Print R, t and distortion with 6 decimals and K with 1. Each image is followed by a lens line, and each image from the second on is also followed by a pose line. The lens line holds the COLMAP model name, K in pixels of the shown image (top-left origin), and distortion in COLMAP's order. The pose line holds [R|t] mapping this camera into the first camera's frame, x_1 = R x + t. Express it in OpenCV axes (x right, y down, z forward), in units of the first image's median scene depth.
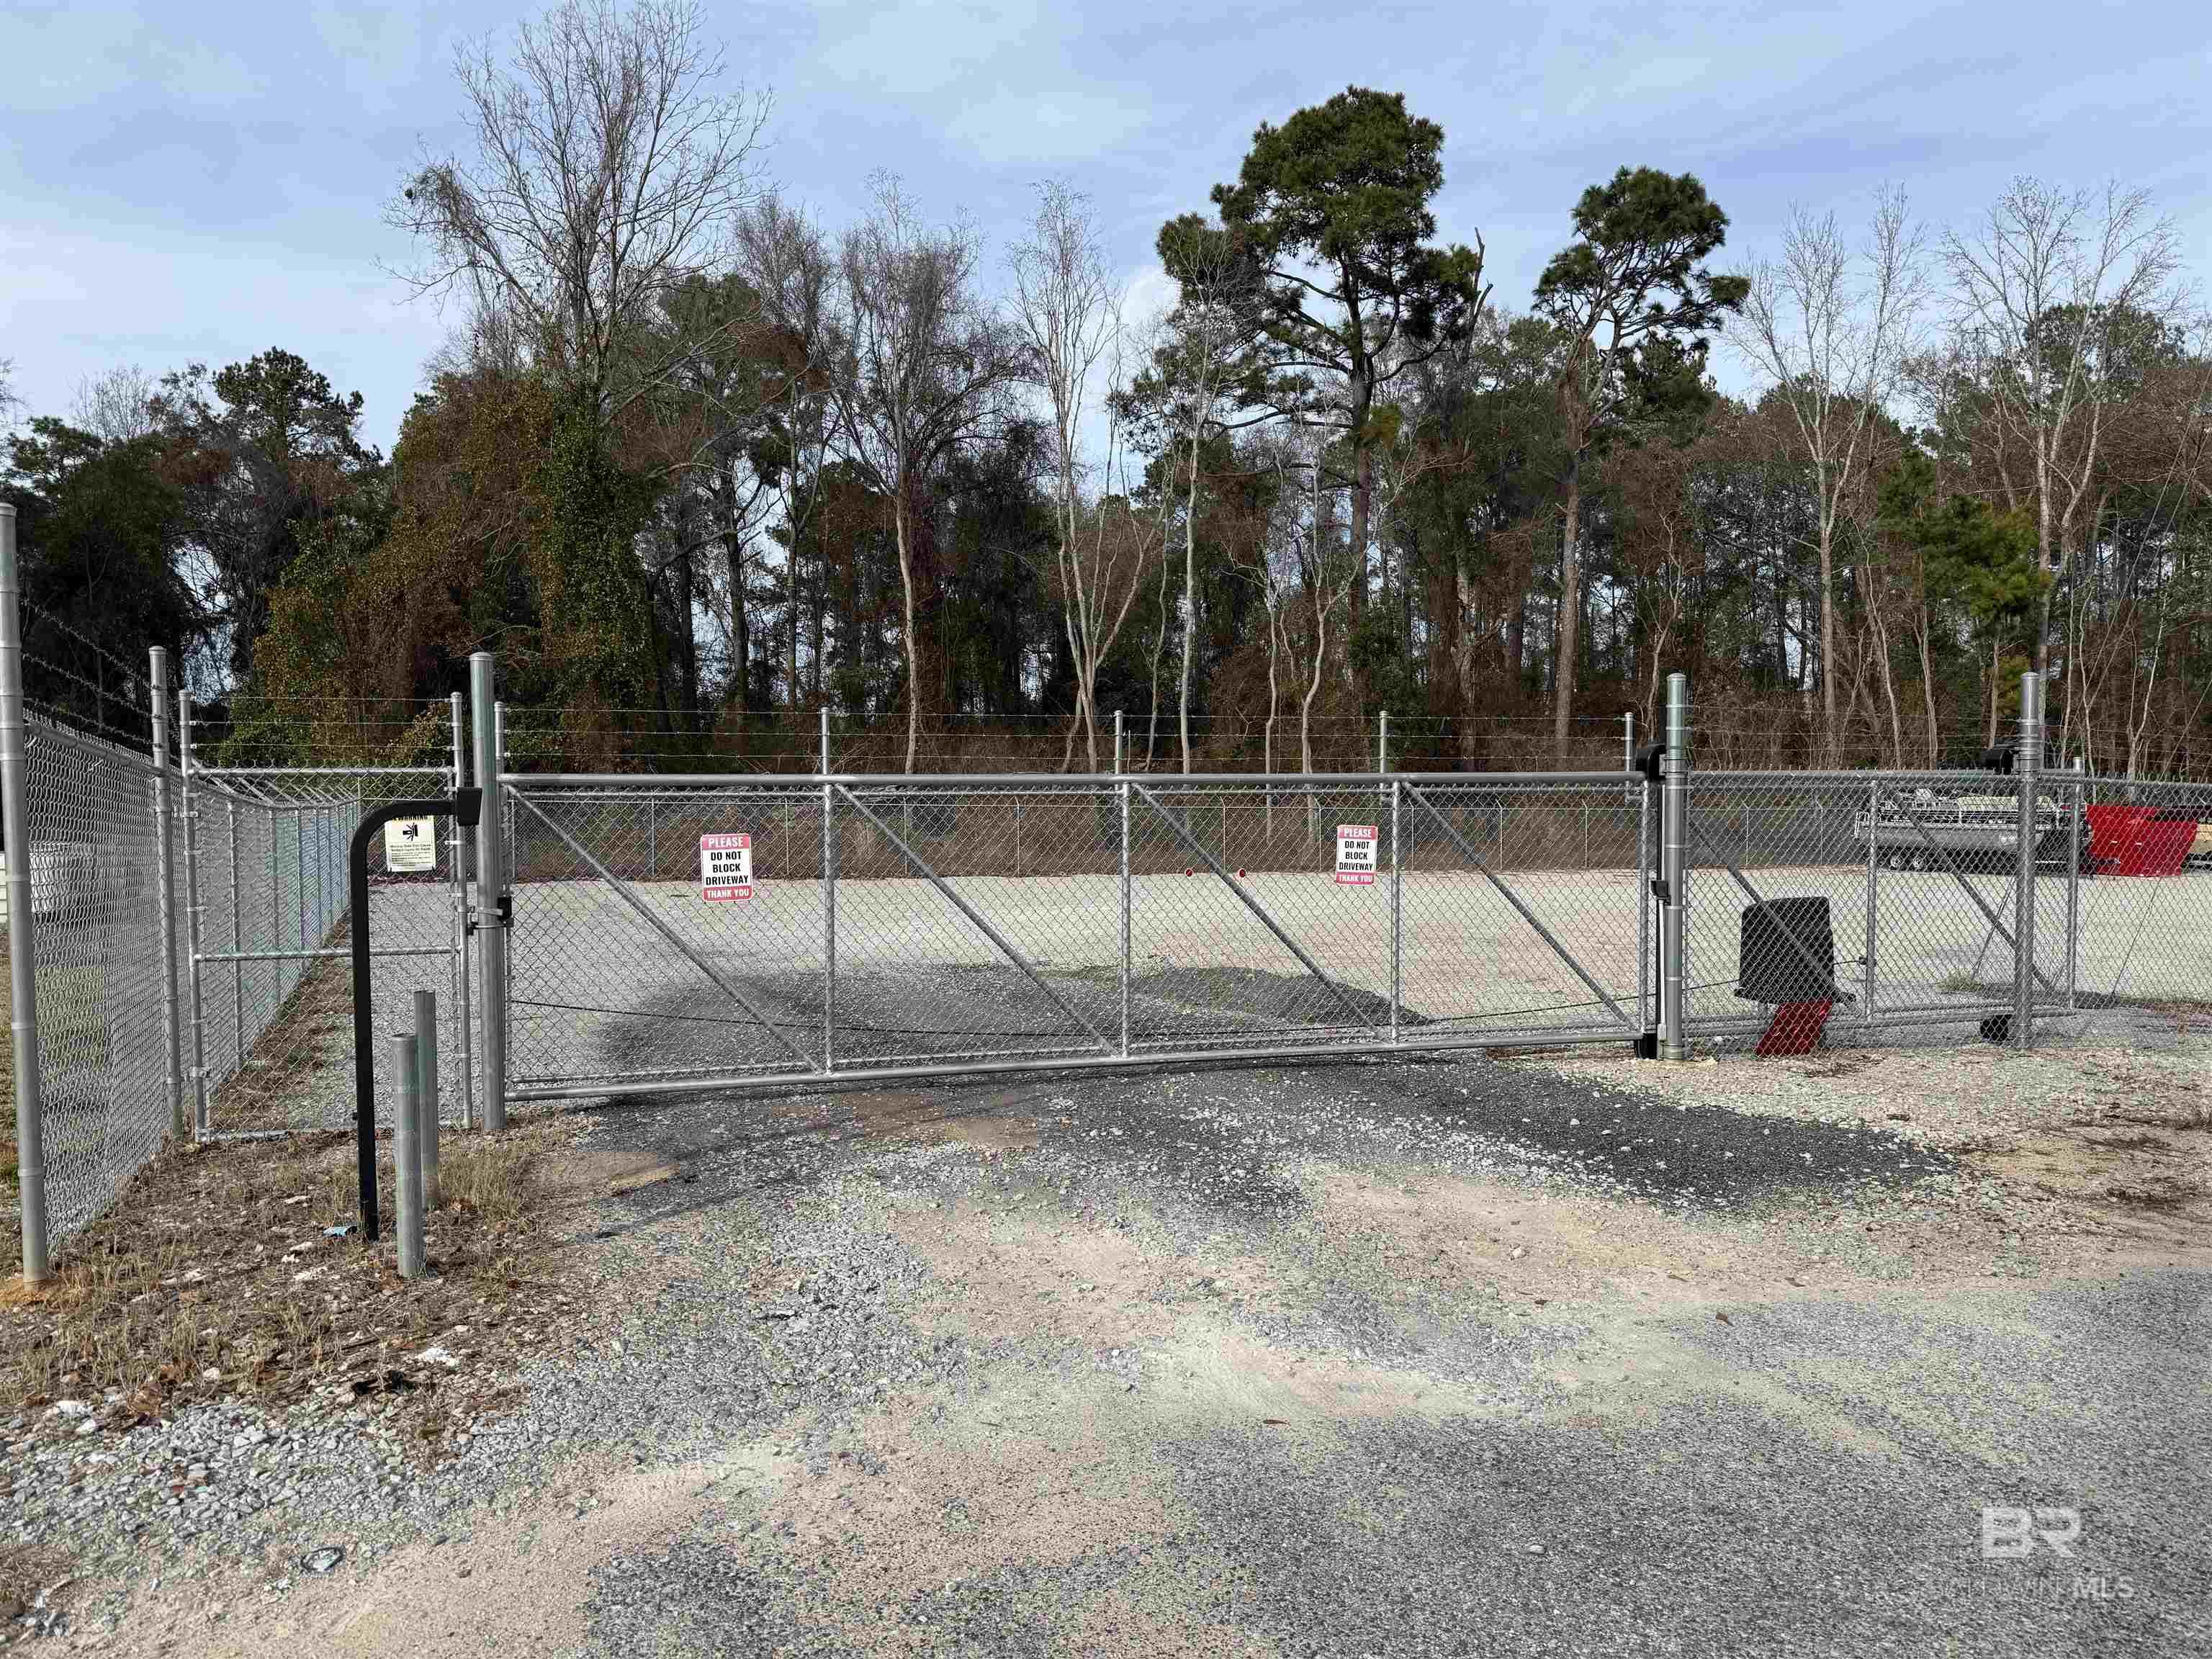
lens RADIAL K [[1554.9, 0, 1107.2], [0, 1554.9, 841.5], [0, 0, 1]] dist [0.045038, -0.069929]
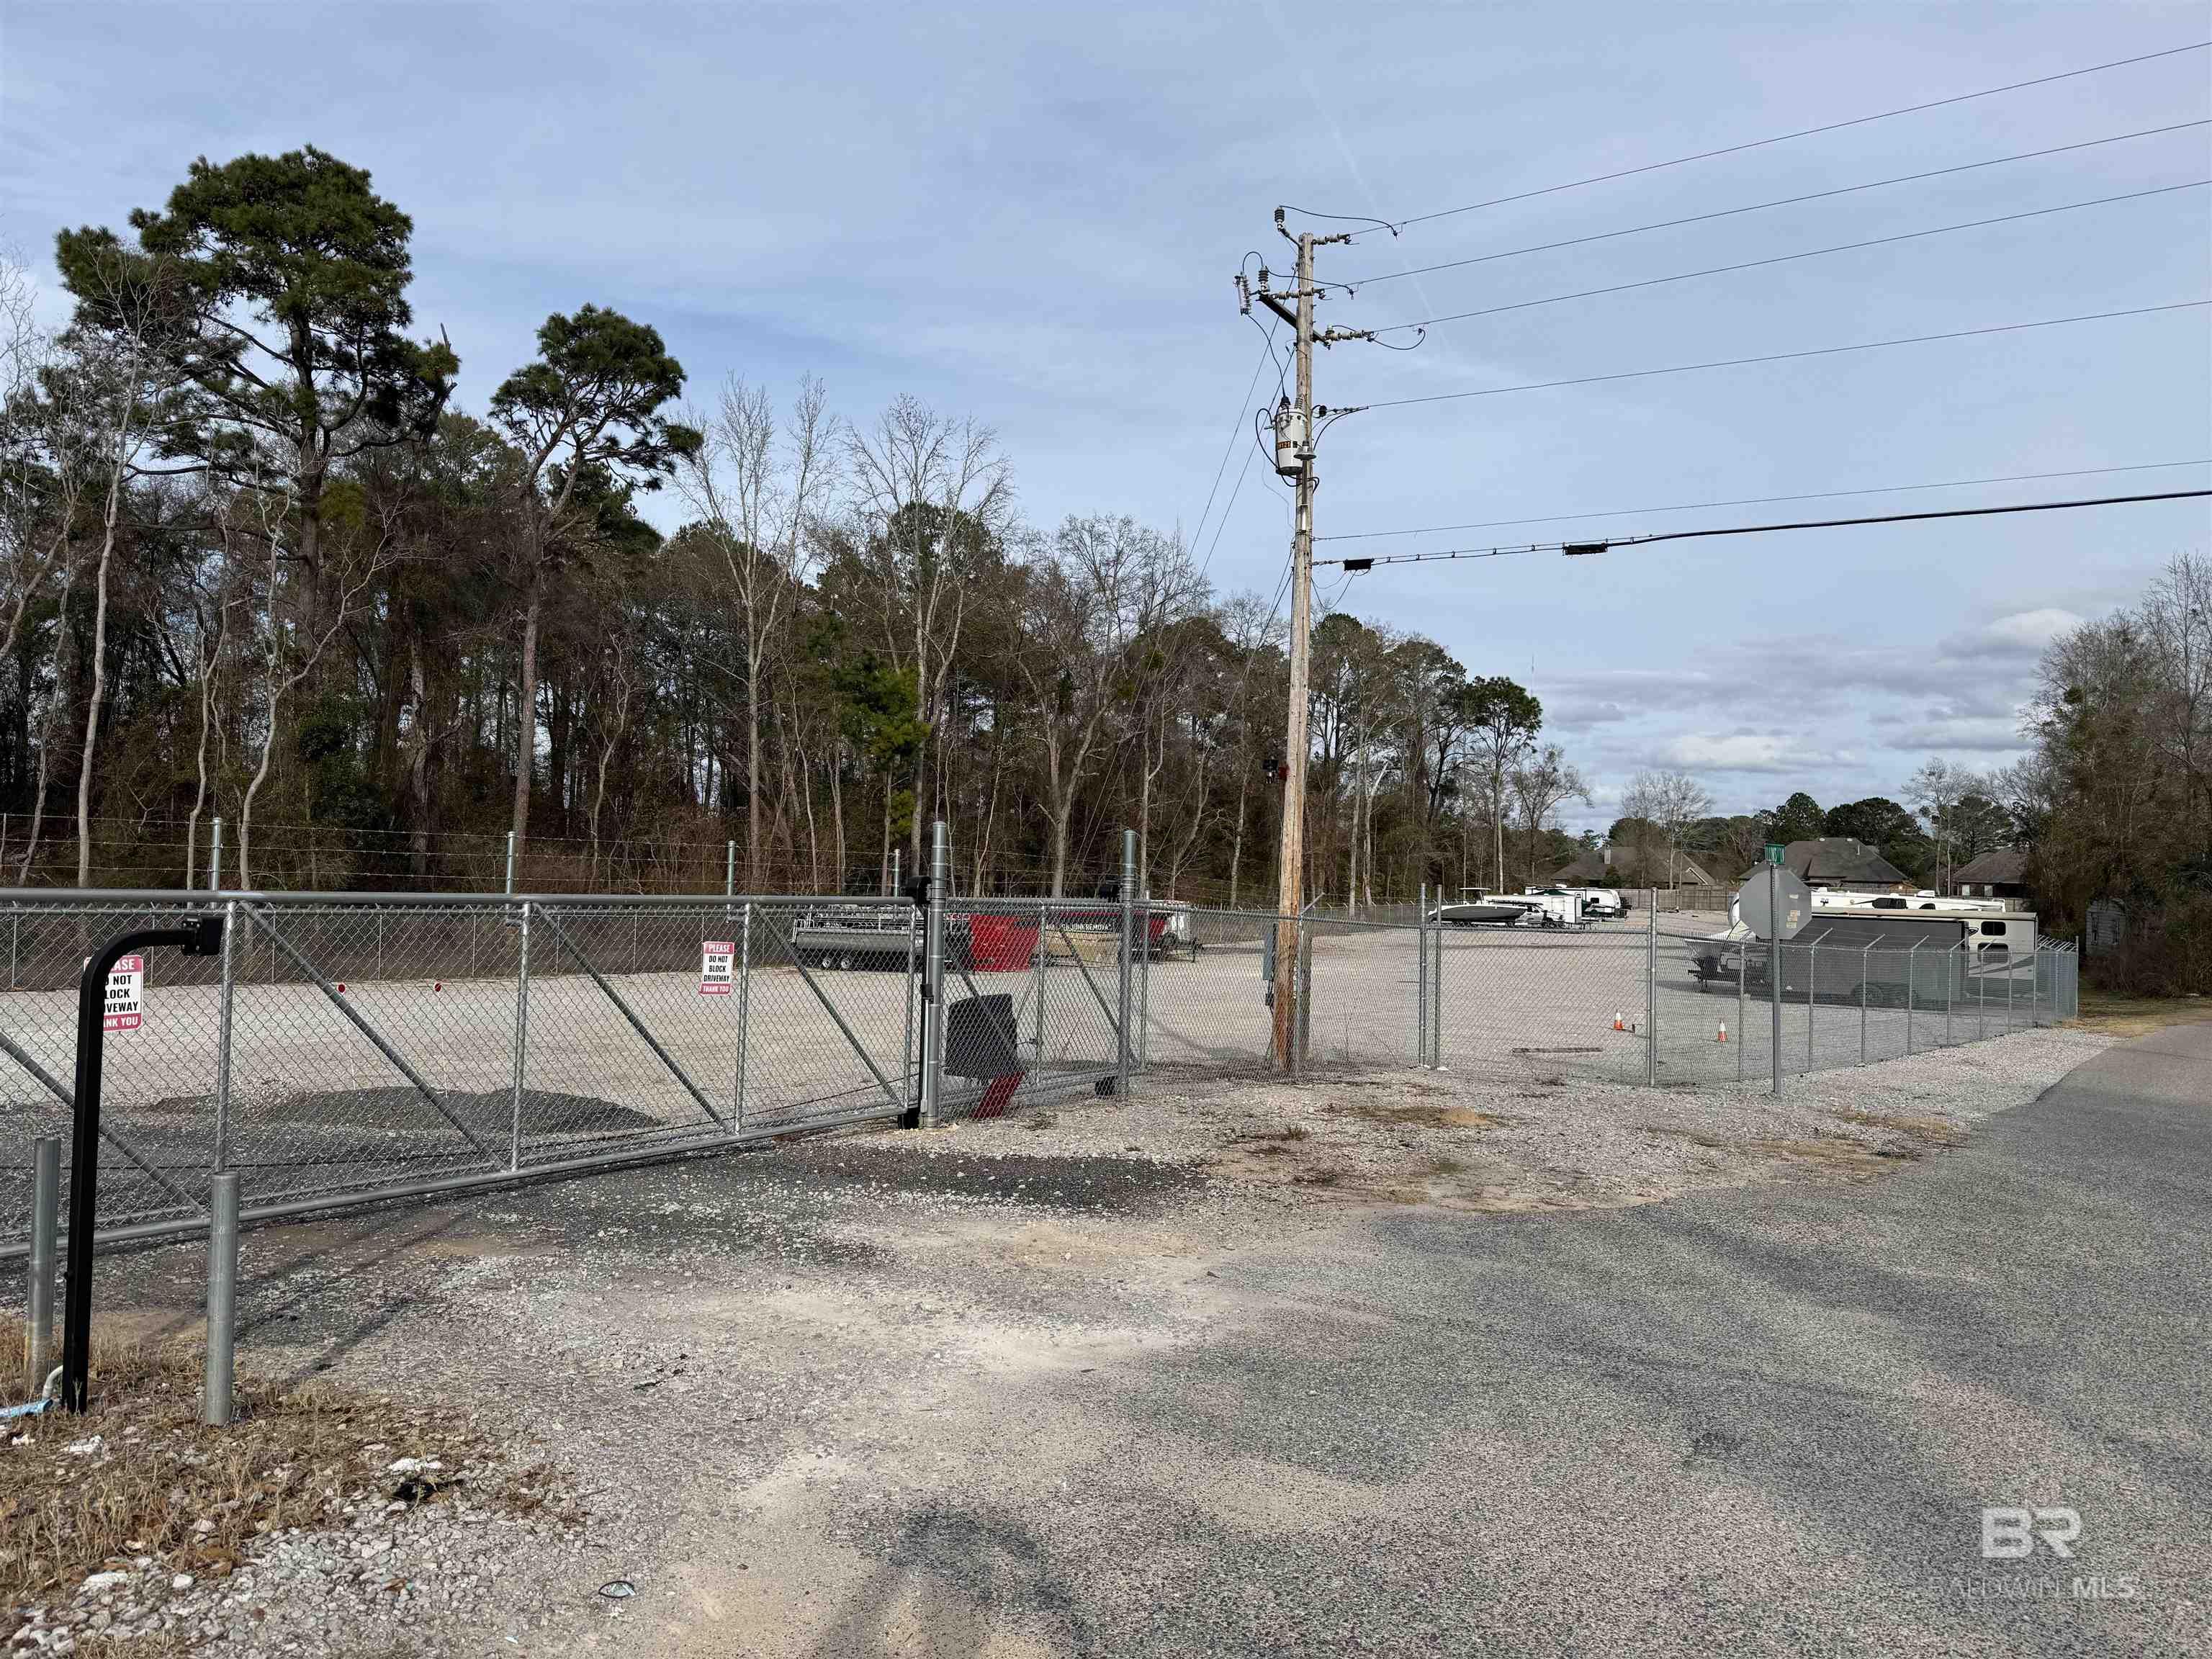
lens RADIAL K [[1543.4, 0, 1108.9], [0, 1543.4, 837.2], [0, 0, 1]] dist [0.125220, -0.210269]
pose [[0.768040, 0.041165, 0.639077, -0.060785], [0.002787, 0.997708, -0.067615, -0.001526], [-0.640396, 0.053712, 0.766165, -0.010319]]
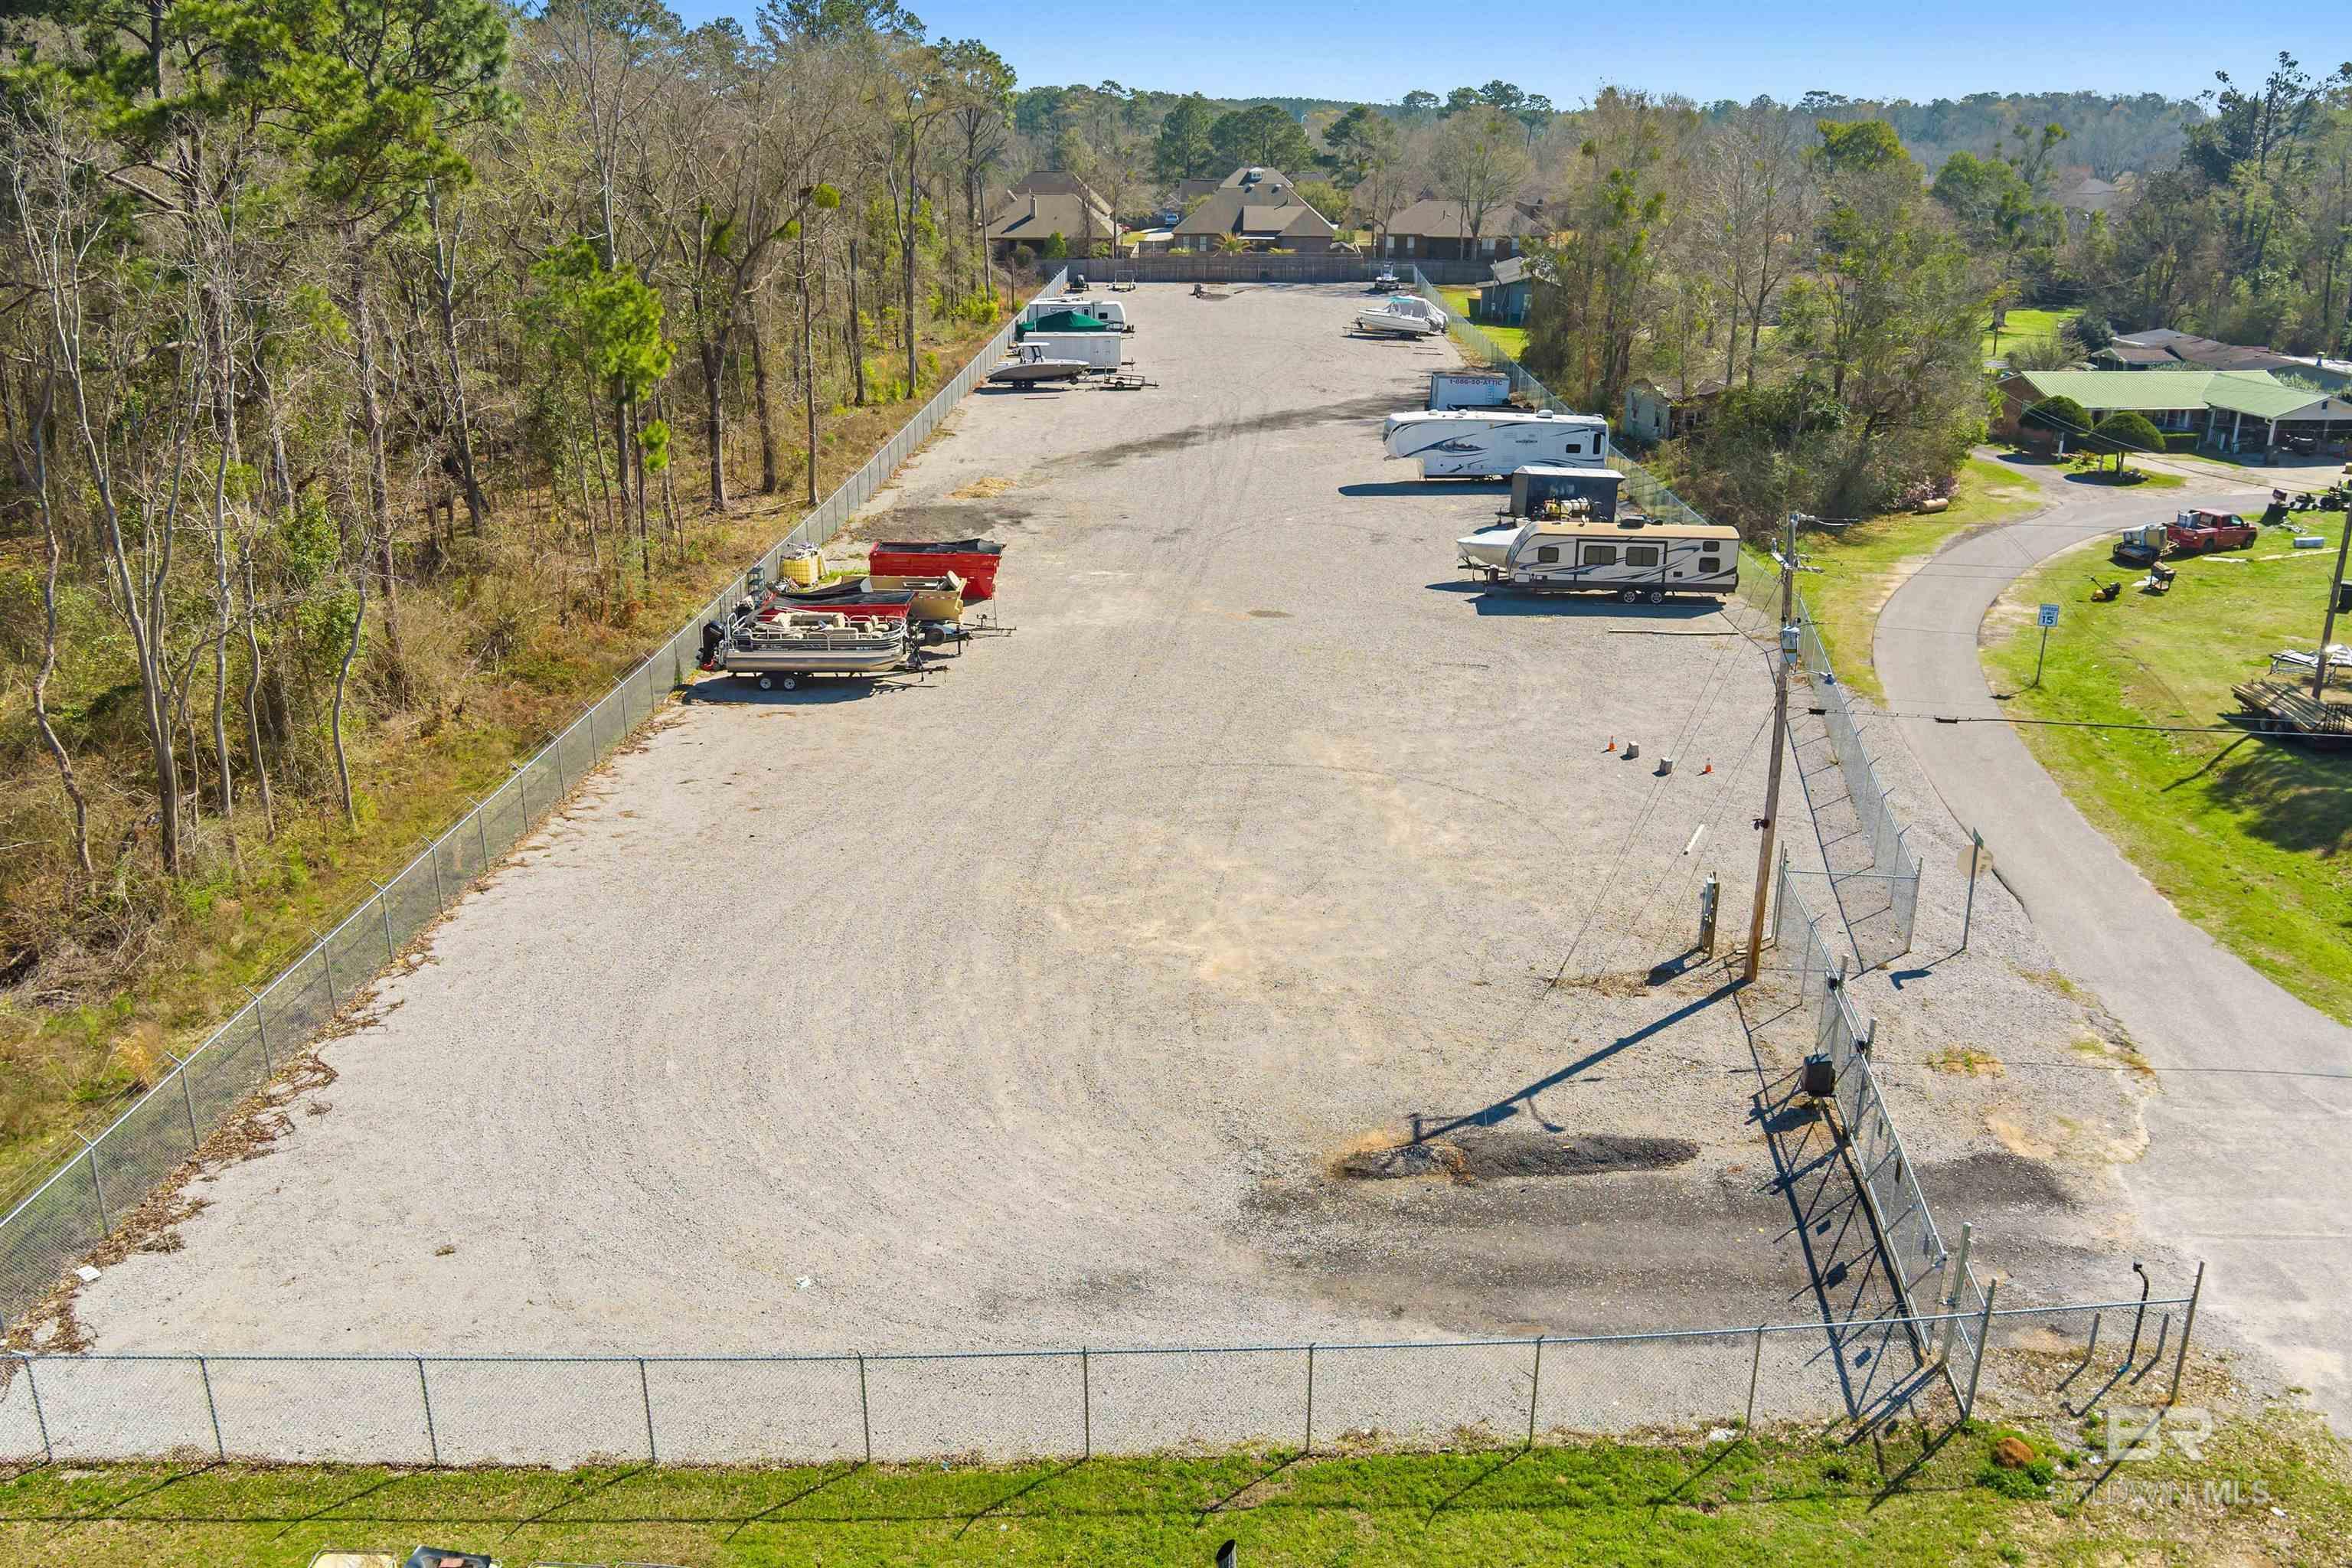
lens RADIAL K [[1941.8, 0, 1176.0], [0, 1941.8, 784.0], [0, 0, 1]] dist [-0.064117, 0.000138]
pose [[0.396453, -0.293881, 0.869747, -0.557634], [0.041044, 0.952106, 0.303001, -0.294986], [-0.917137, -0.084428, 0.389527, 0.148931]]
